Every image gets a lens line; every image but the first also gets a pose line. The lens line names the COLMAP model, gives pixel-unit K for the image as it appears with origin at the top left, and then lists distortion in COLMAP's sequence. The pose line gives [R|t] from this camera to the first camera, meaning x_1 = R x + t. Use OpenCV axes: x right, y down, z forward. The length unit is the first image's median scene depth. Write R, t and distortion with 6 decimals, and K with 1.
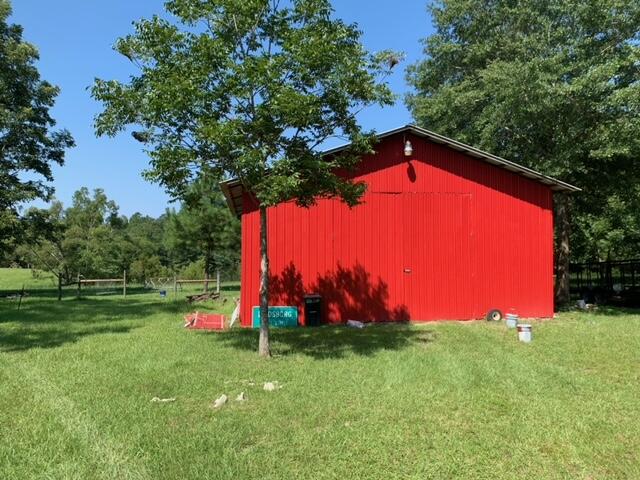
lens RADIAL K [[477.2, 0, 320.5], [0, 477.2, 233.3], [0, 0, 1]] dist [-0.001176, 0.000980]
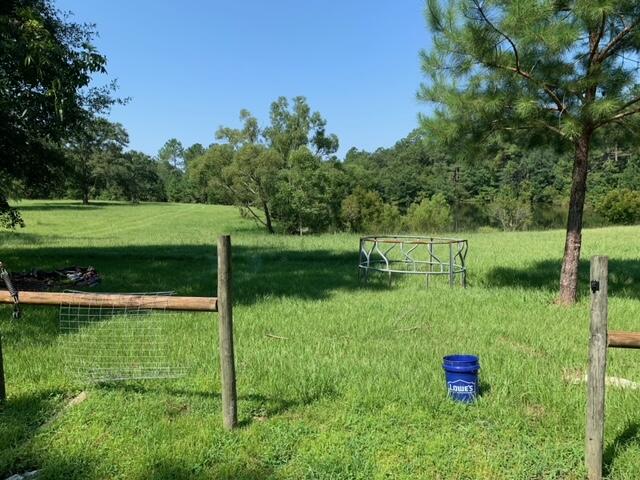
lens RADIAL K [[490.7, 0, 320.0], [0, 490.7, 240.0], [0, 0, 1]] dist [0.005263, 0.001140]
pose [[0.906230, 0.032286, -0.421550, -0.288351], [0.028120, 0.990269, 0.136294, 0.052830], [0.421849, -0.135368, 0.896504, 0.789508]]
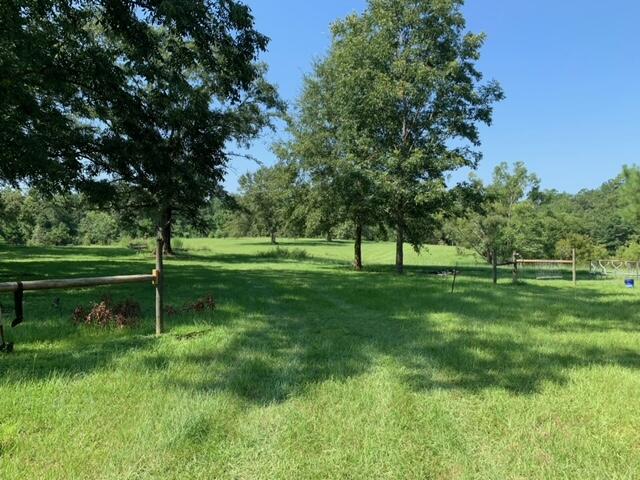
lens RADIAL K [[477.2, 0, 320.5], [0, 477.2, 233.3], [0, 0, 1]] dist [-0.001176, 0.000980]
pose [[0.684443, 0.000986, -0.729065, -0.121845], [0.030429, 0.999089, 0.029918, 0.017200], [0.728431, -0.042662, 0.683790, 0.179021]]
